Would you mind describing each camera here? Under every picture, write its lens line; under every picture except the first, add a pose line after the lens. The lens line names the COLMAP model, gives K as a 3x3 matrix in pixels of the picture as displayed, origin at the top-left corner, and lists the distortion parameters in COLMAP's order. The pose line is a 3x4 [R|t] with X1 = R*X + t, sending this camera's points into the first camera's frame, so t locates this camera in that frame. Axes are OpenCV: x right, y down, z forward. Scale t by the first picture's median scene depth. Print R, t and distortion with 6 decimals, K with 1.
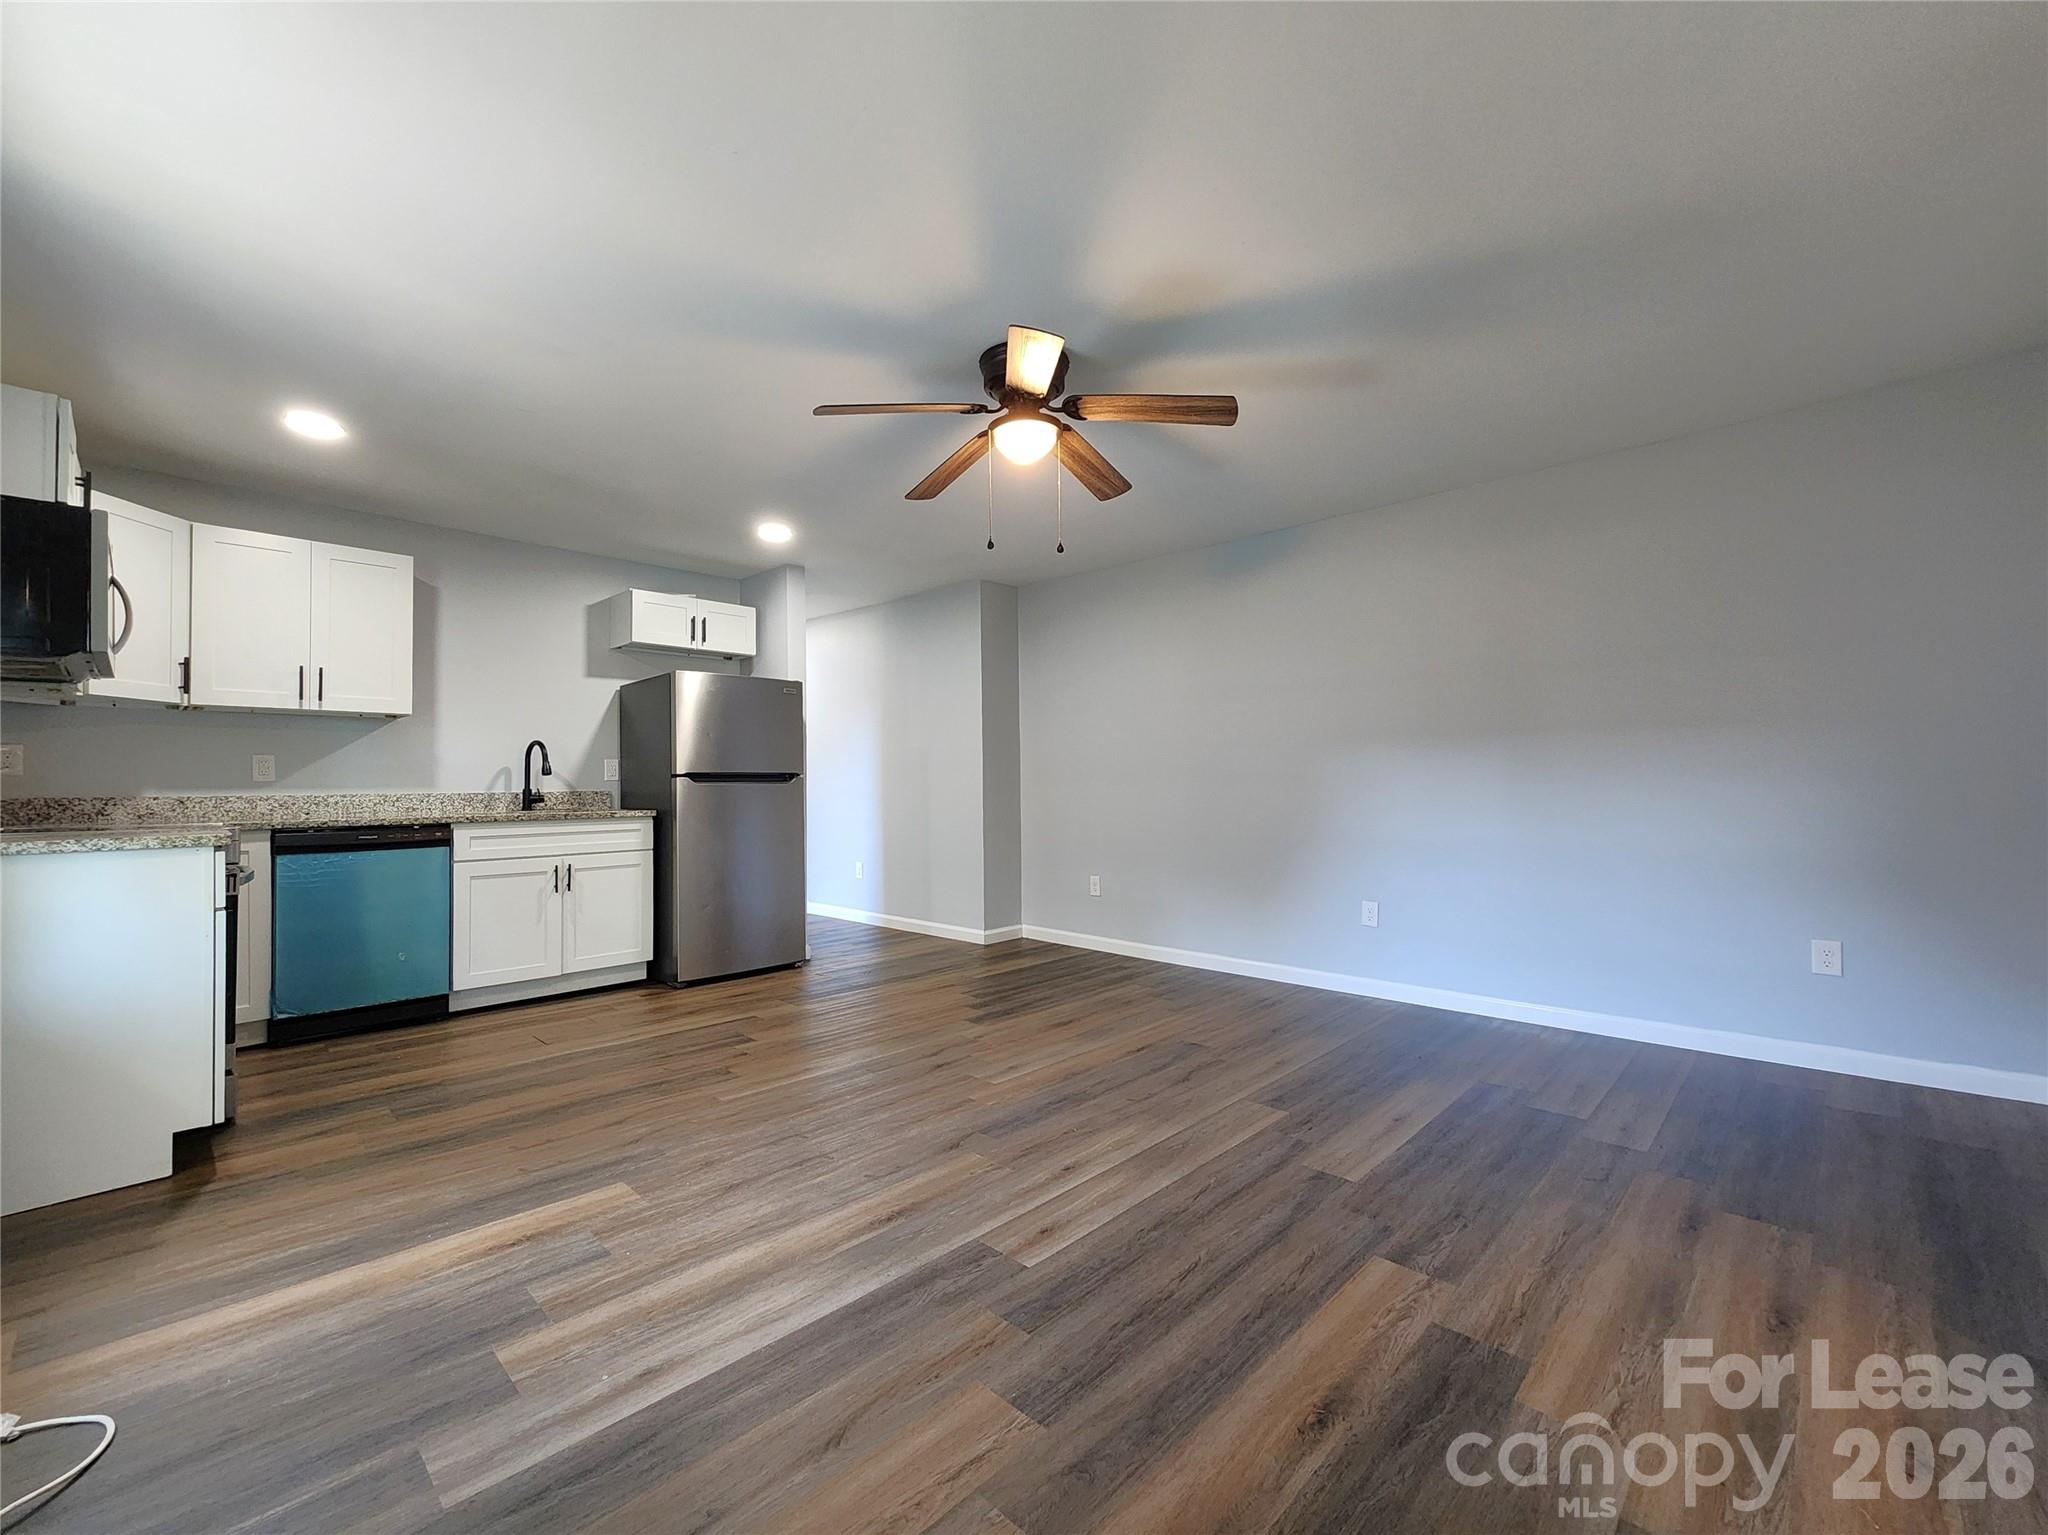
lens RADIAL K [[842.7, 0, 1017.0], [0, 842.7, 771.0], [0, 0, 1]] dist [-0.001125, 0.000455]
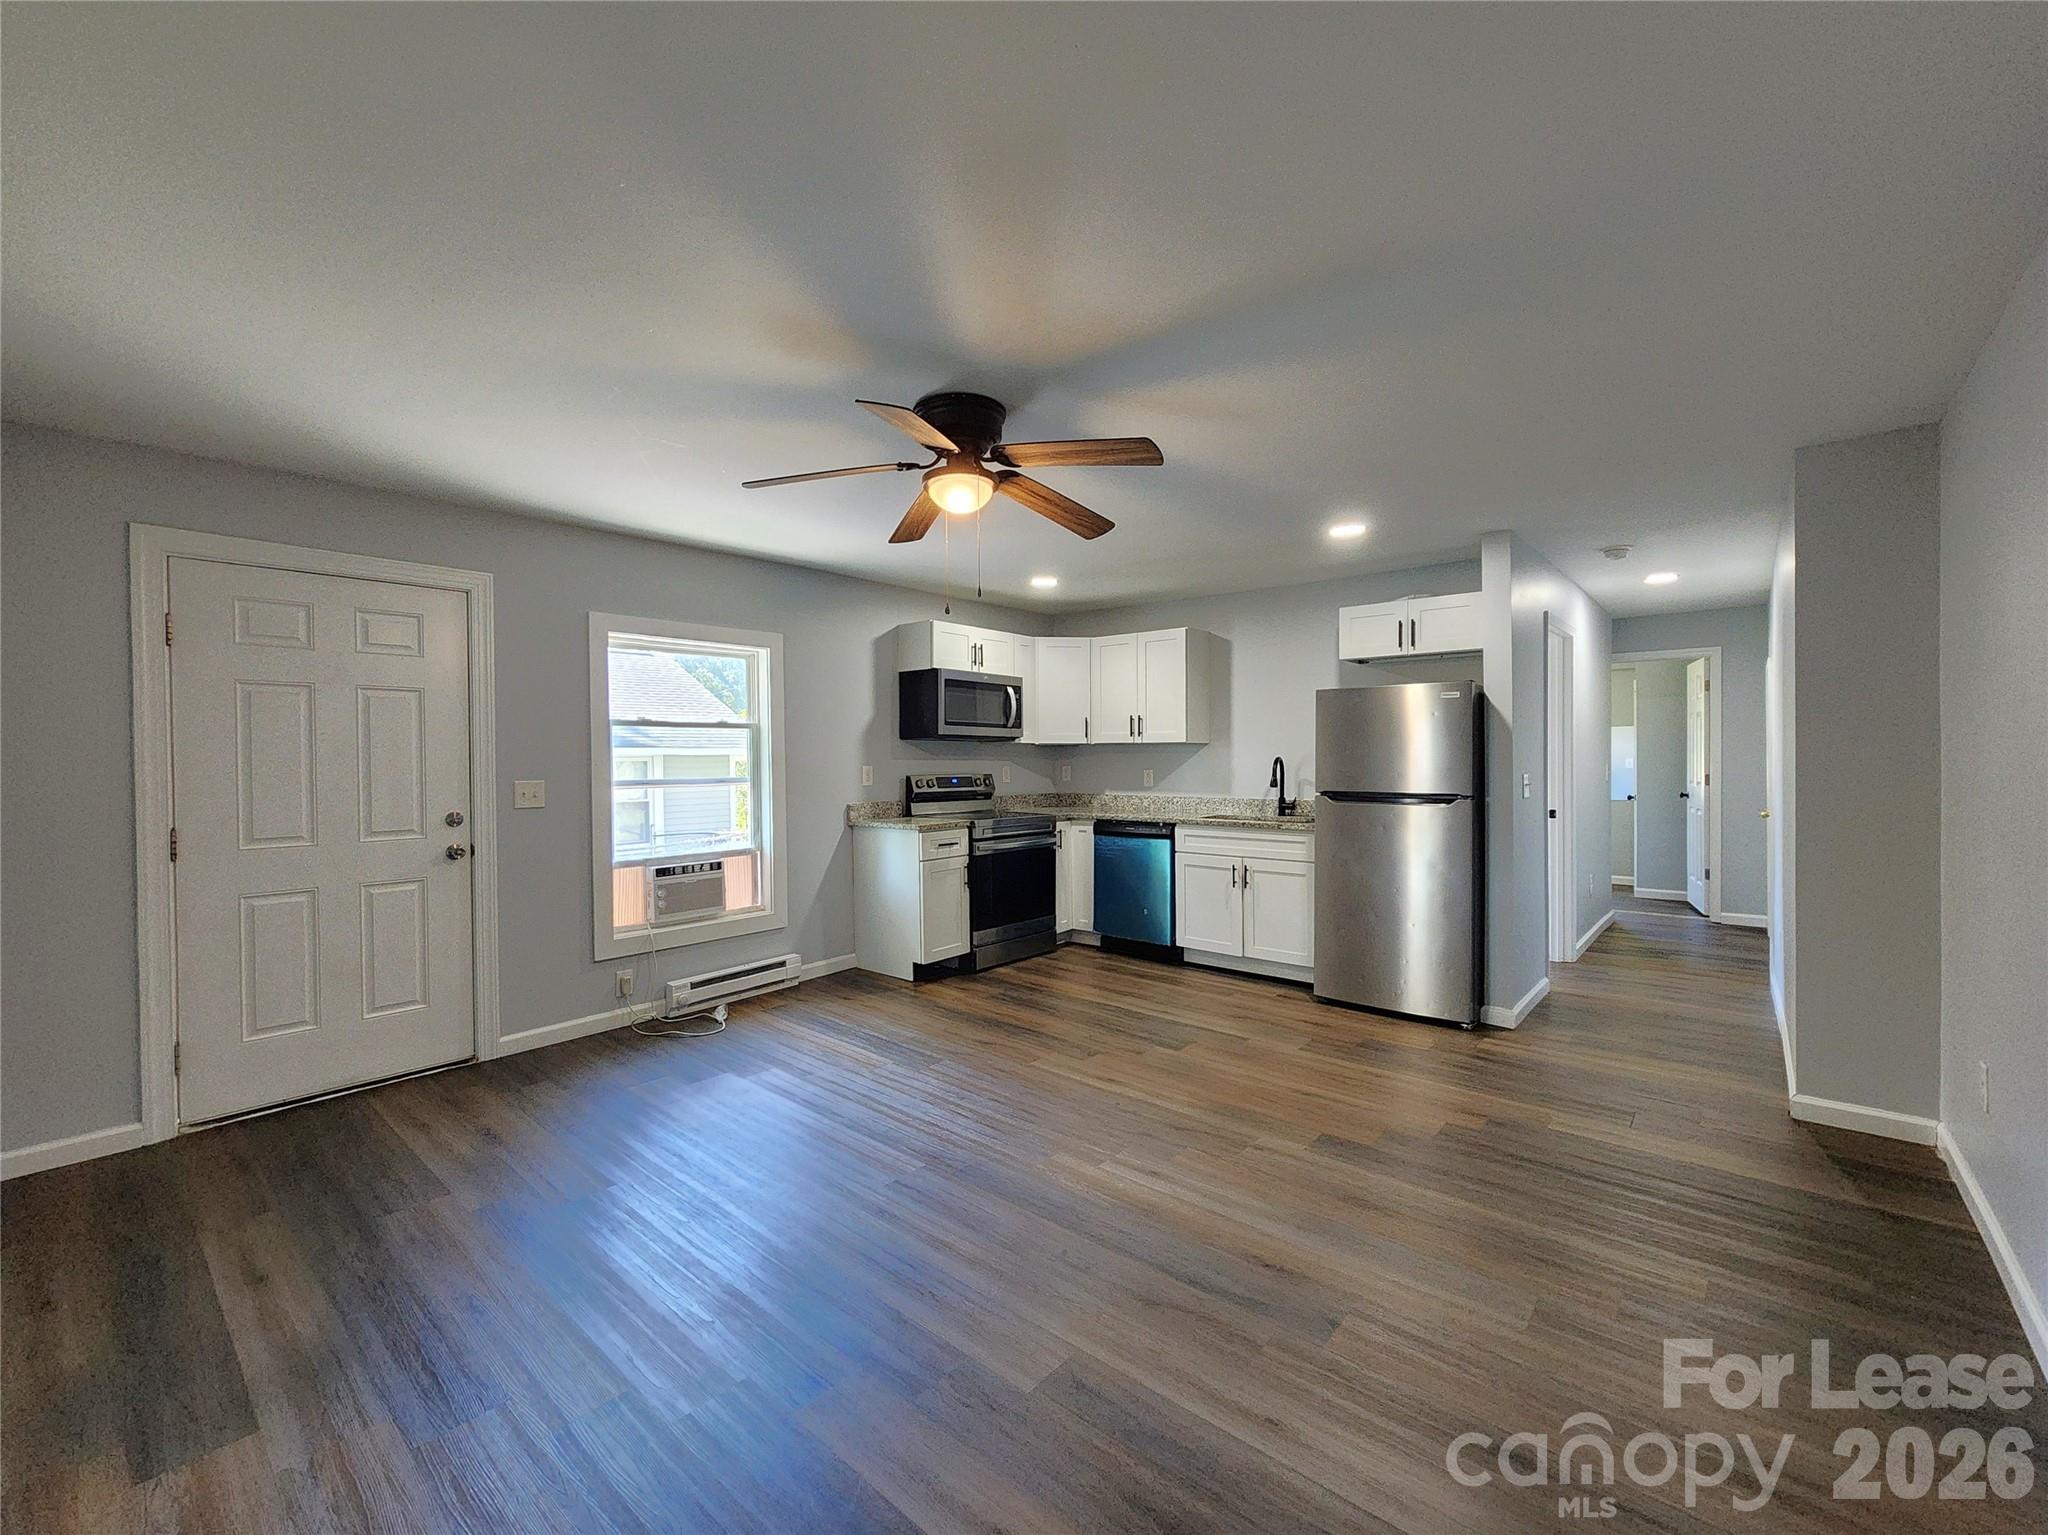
lens RADIAL K [[842.7, 0, 1039.4], [0, 842.7, 763.5], [0, 0, 1]] dist [-0.001125, 0.000455]
pose [[0.077263, 0.016385, -0.996876, 0.622421], [0.018322, 0.999673, 0.017851, -0.058644], [0.996842, -0.019644, 0.076938, 0.625663]]
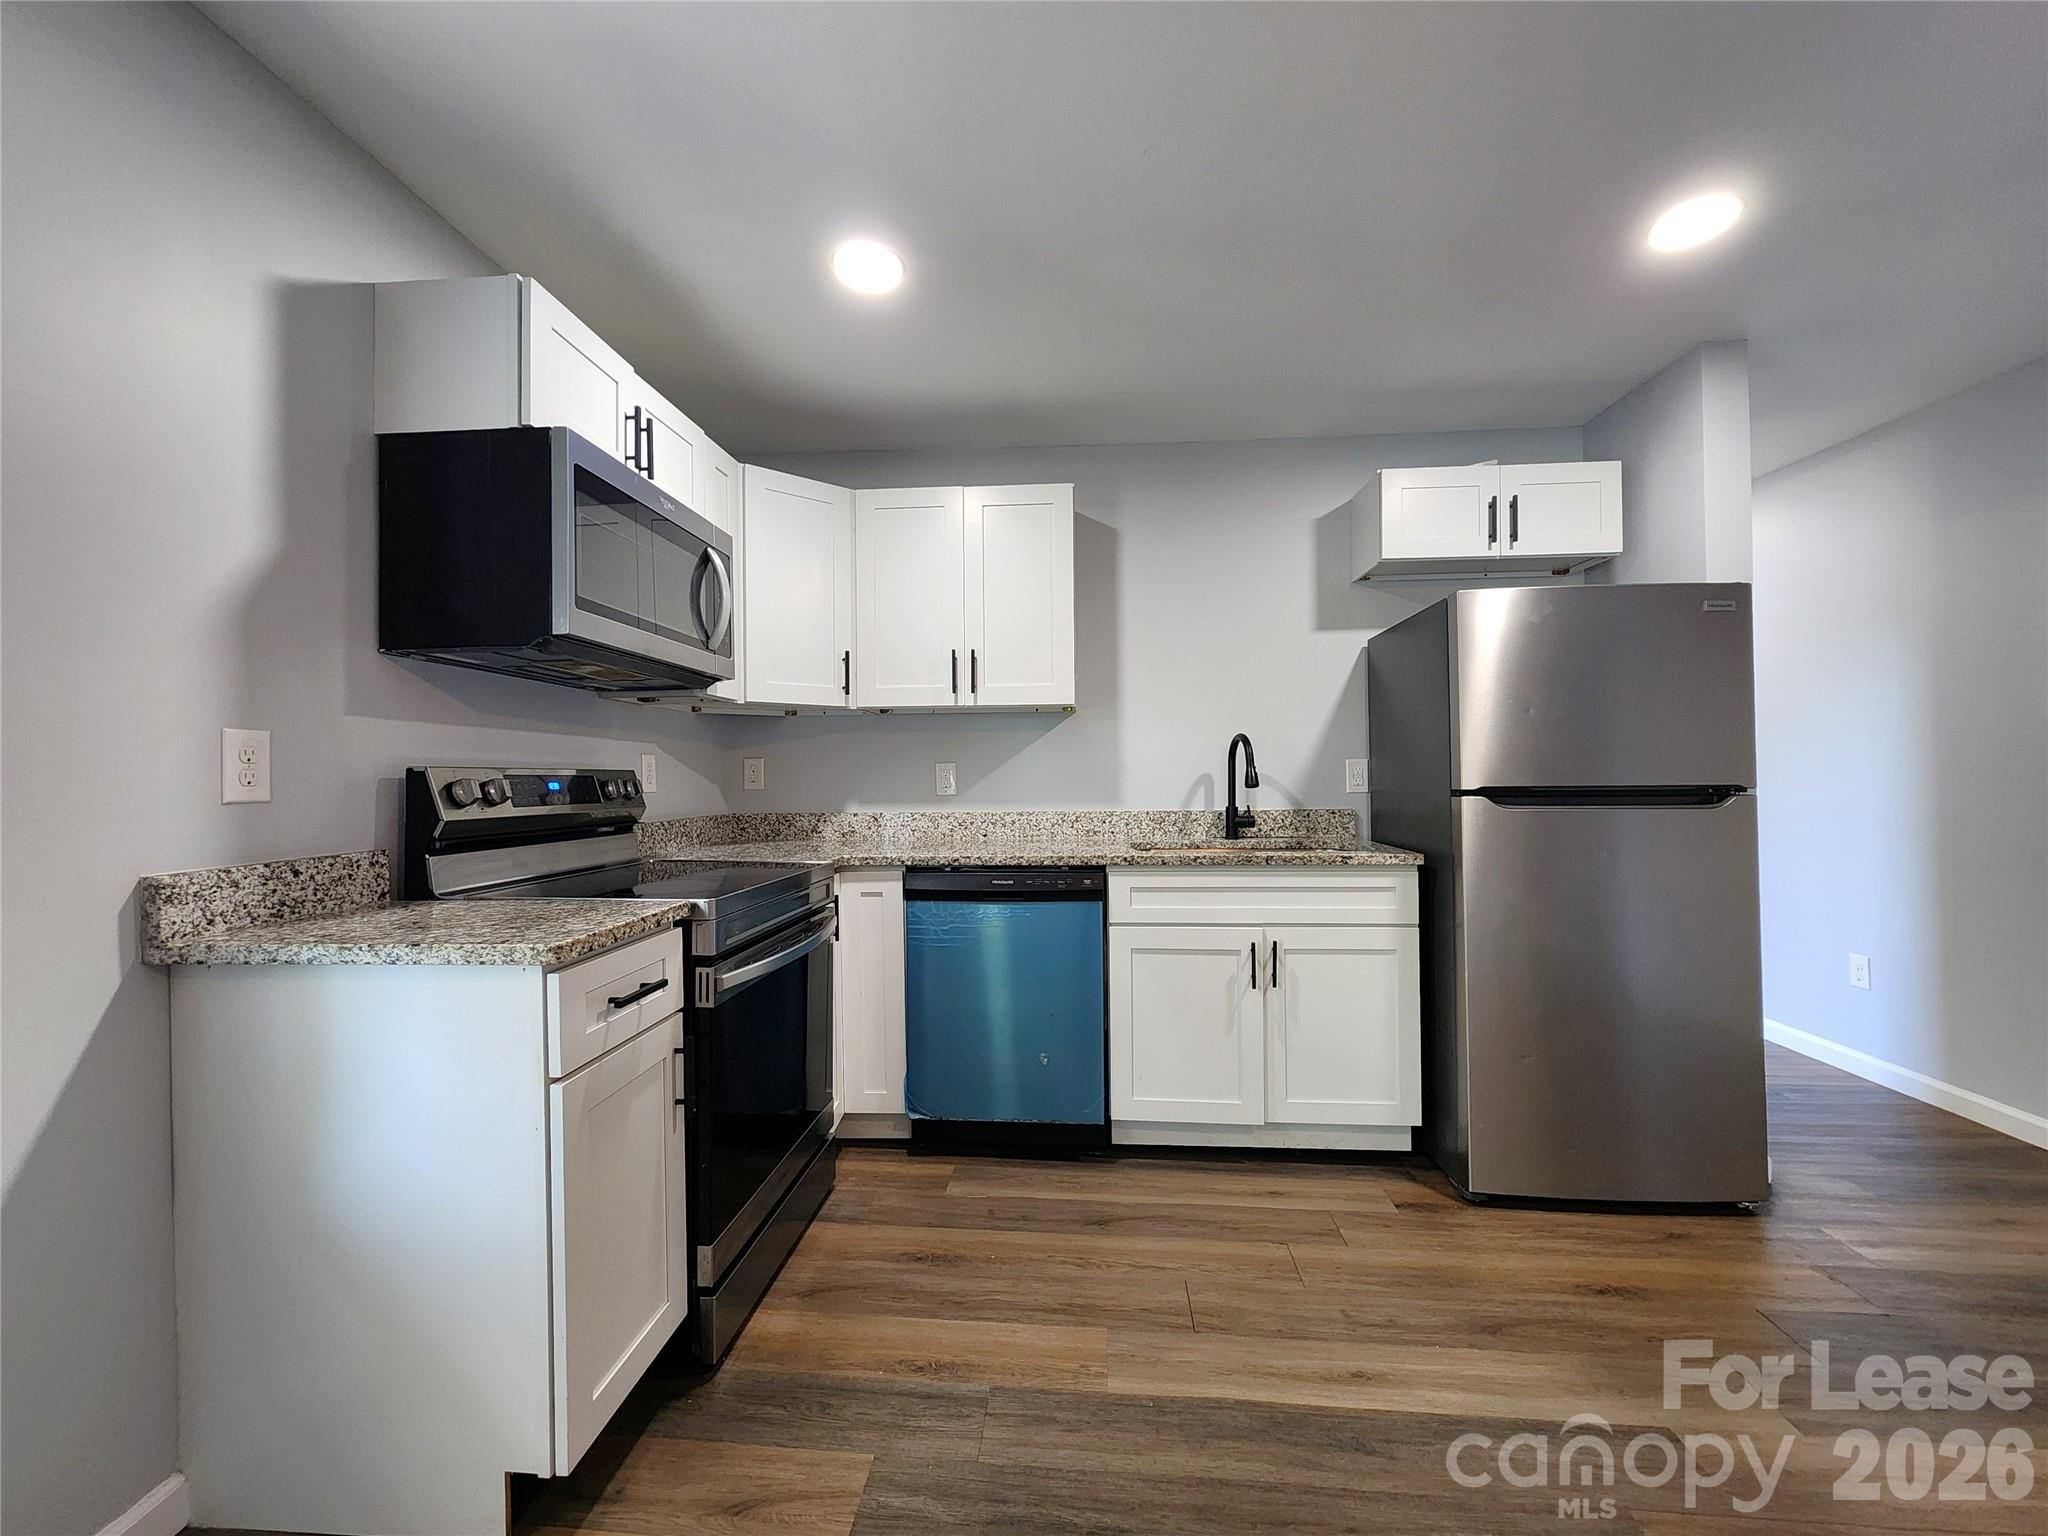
lens RADIAL K [[842.7, 0, 1031.0], [0, 842.7, 764.2], [0, 0, 1]] dist [-0.001125, 0.000455]
pose [[0.641447, -0.005689, -0.767146, -0.186565], [0.015243, 0.999870, 0.005330, -0.020047], [0.767015, -0.015113, 0.641451, 0.491982]]
